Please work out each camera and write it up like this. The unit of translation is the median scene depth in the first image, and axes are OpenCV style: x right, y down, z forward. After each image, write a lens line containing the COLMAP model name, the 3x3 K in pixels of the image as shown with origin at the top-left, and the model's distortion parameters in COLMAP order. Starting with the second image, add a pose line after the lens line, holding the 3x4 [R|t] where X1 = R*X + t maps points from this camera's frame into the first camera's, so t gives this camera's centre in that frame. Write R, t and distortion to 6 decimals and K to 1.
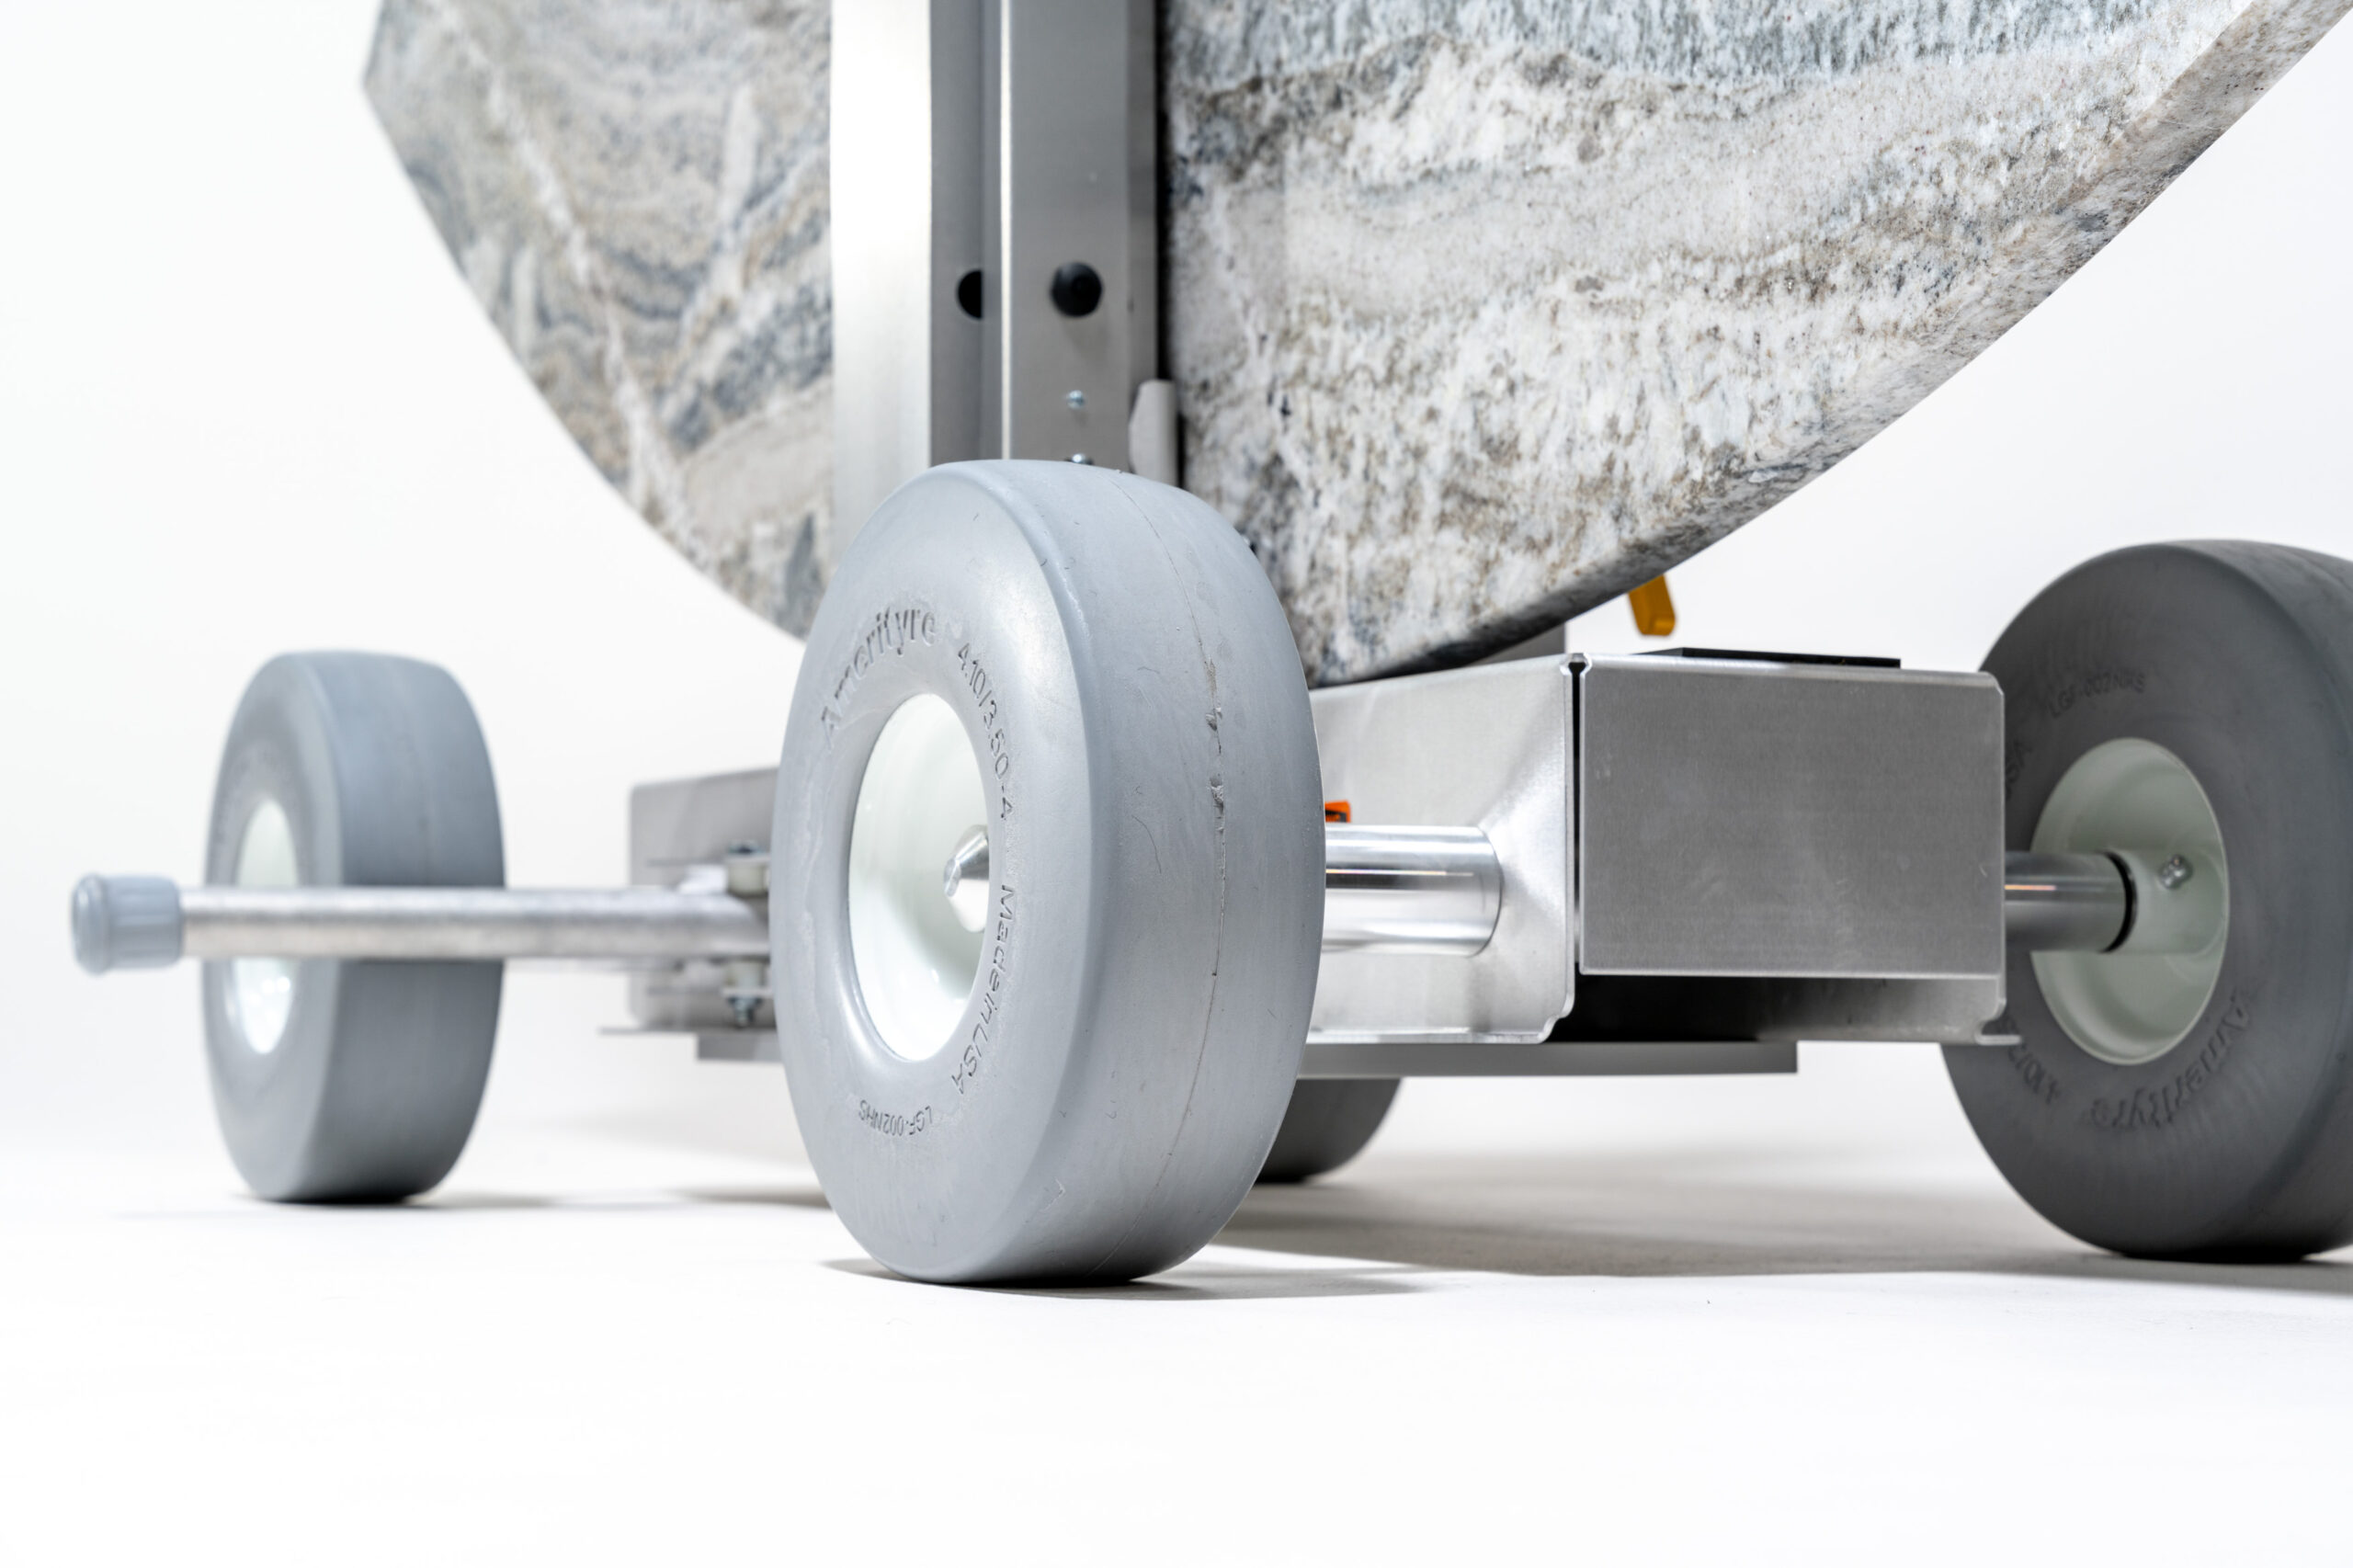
lens RADIAL K [[4474.1, 0, 1180.7], [0, 4474.1, 779.2], [0, 0, 1]] dist [0.023628, 0.000000]
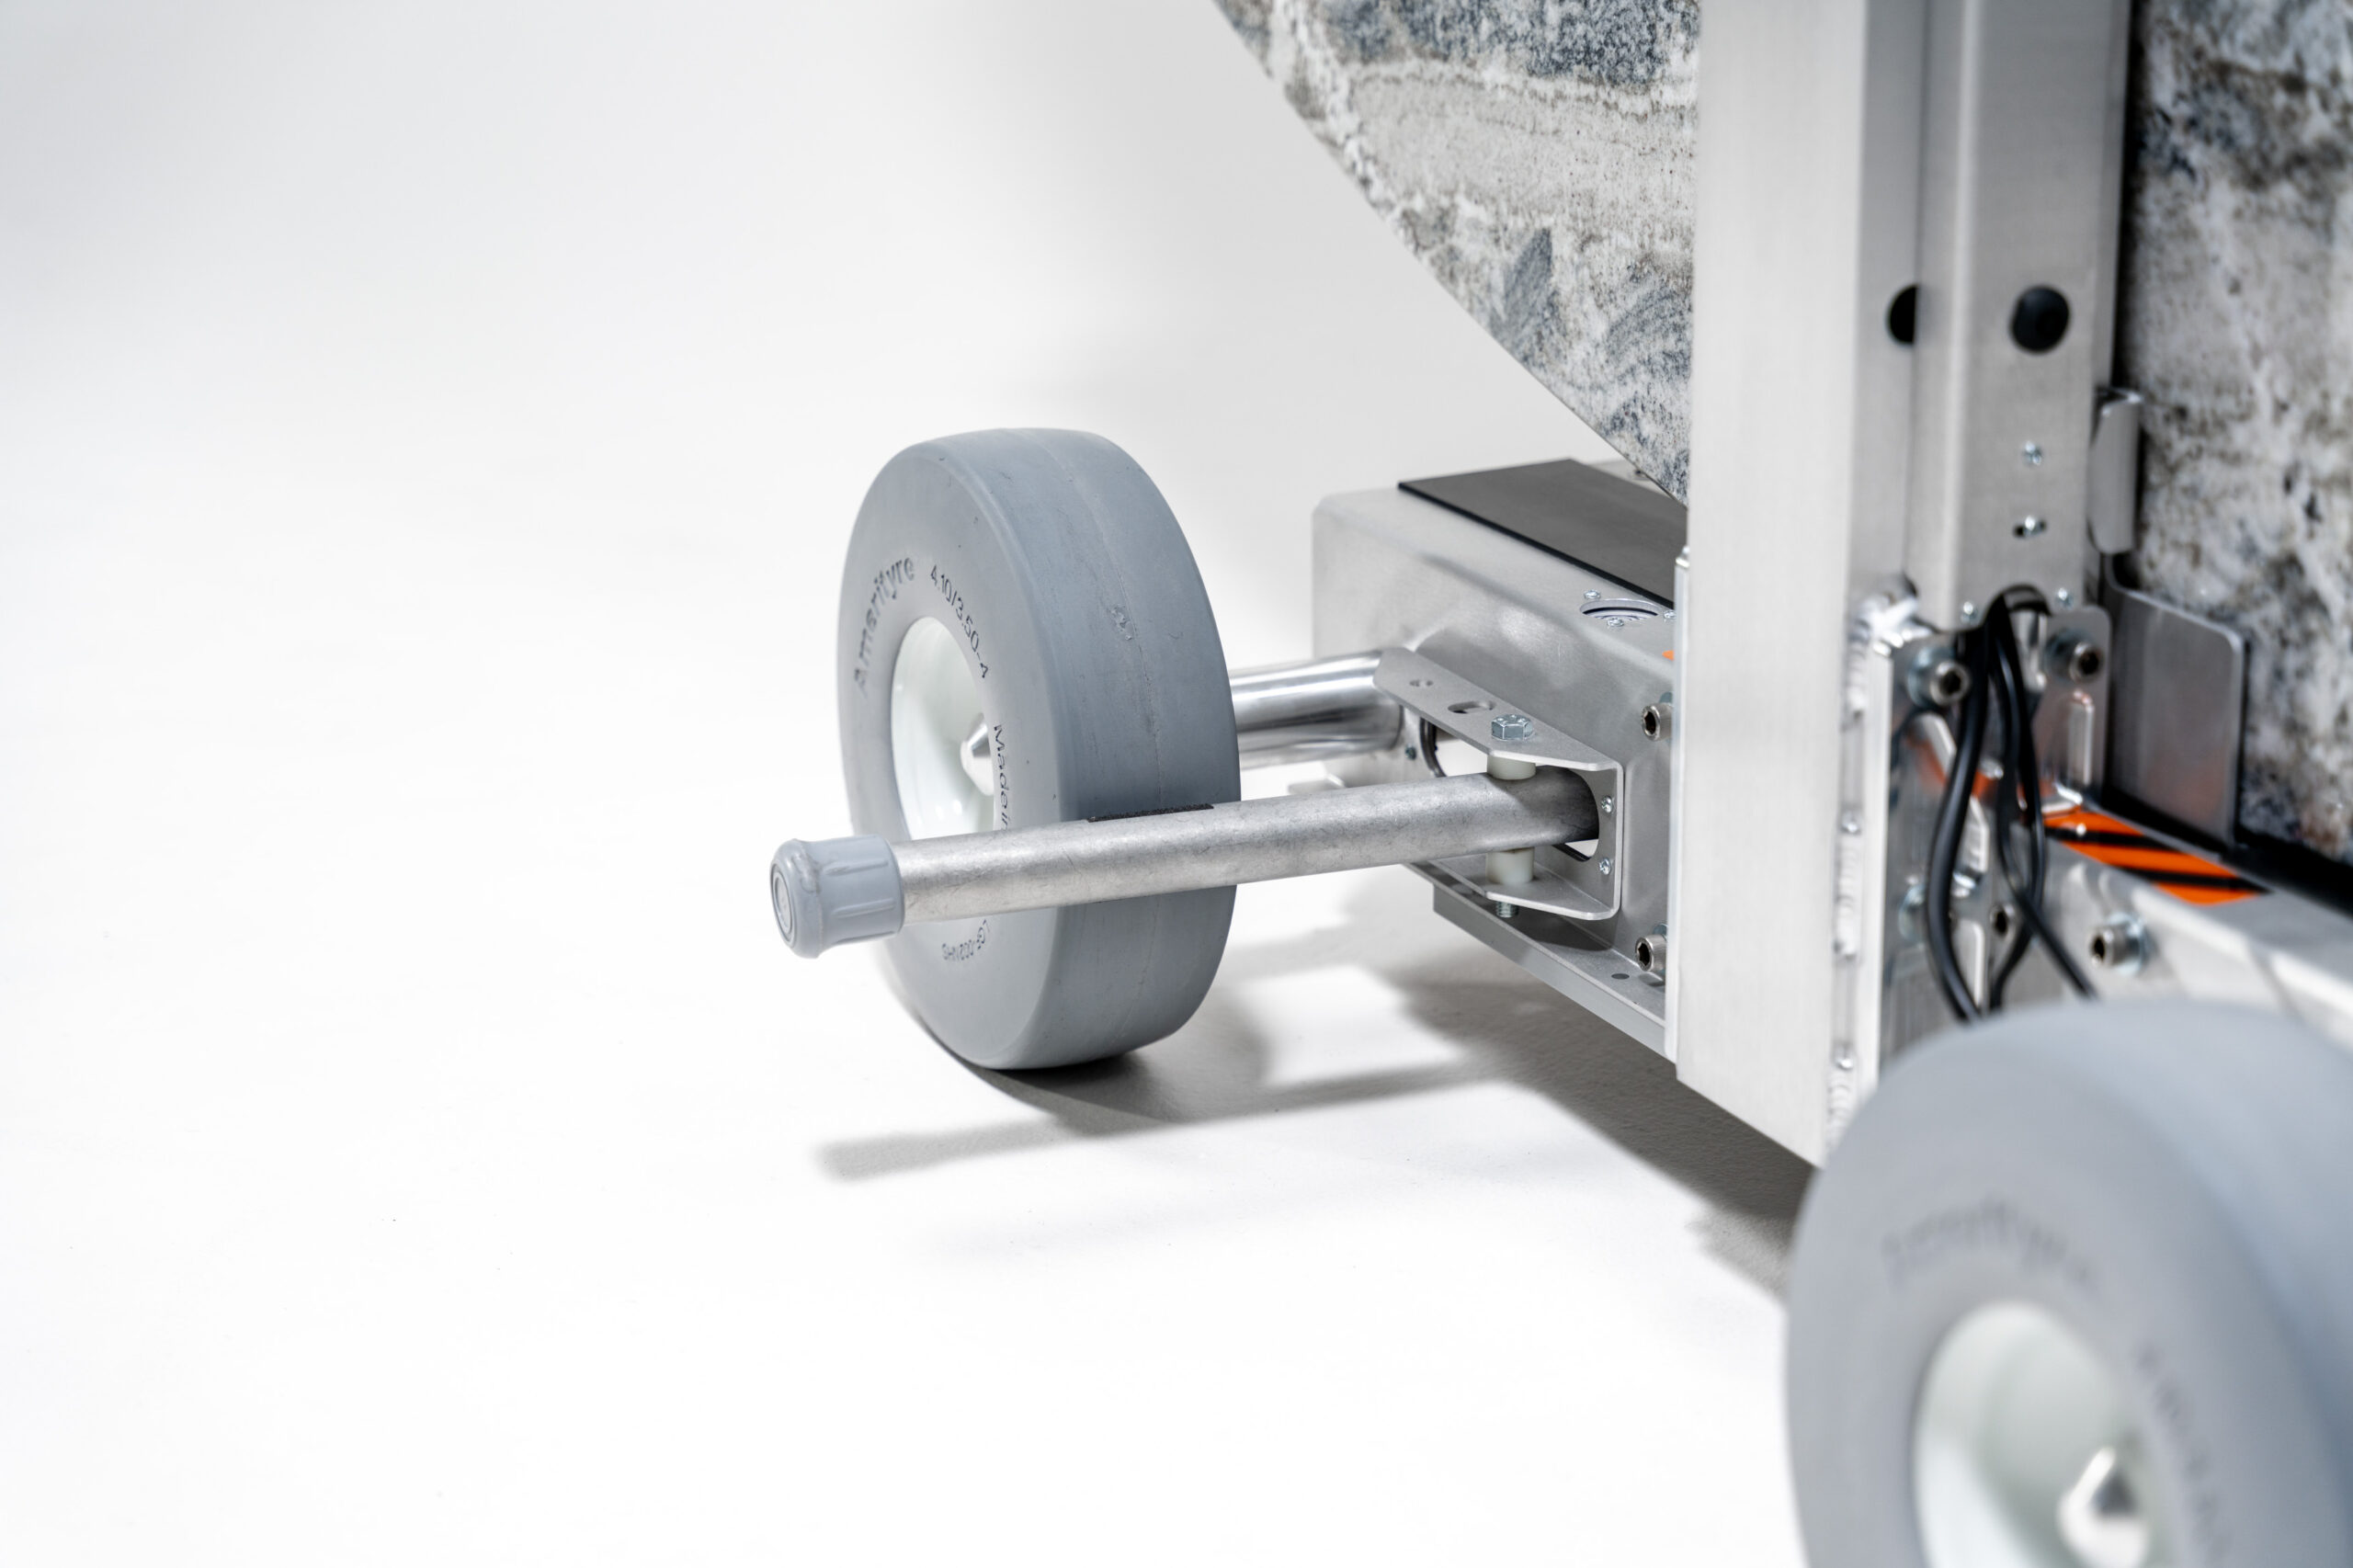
lens RADIAL K [[4474.1, 0, 1179.3], [0, 4474.1, 786.9], [0, 0, 1]] dist [0.023628, 0.000000]
pose [[0.999488, 0.003409, -0.031819, -0.150406], [0.008019, 0.935900, 0.352175, -0.312248], [0.030980, -0.352250, 0.935393, 0.209358]]
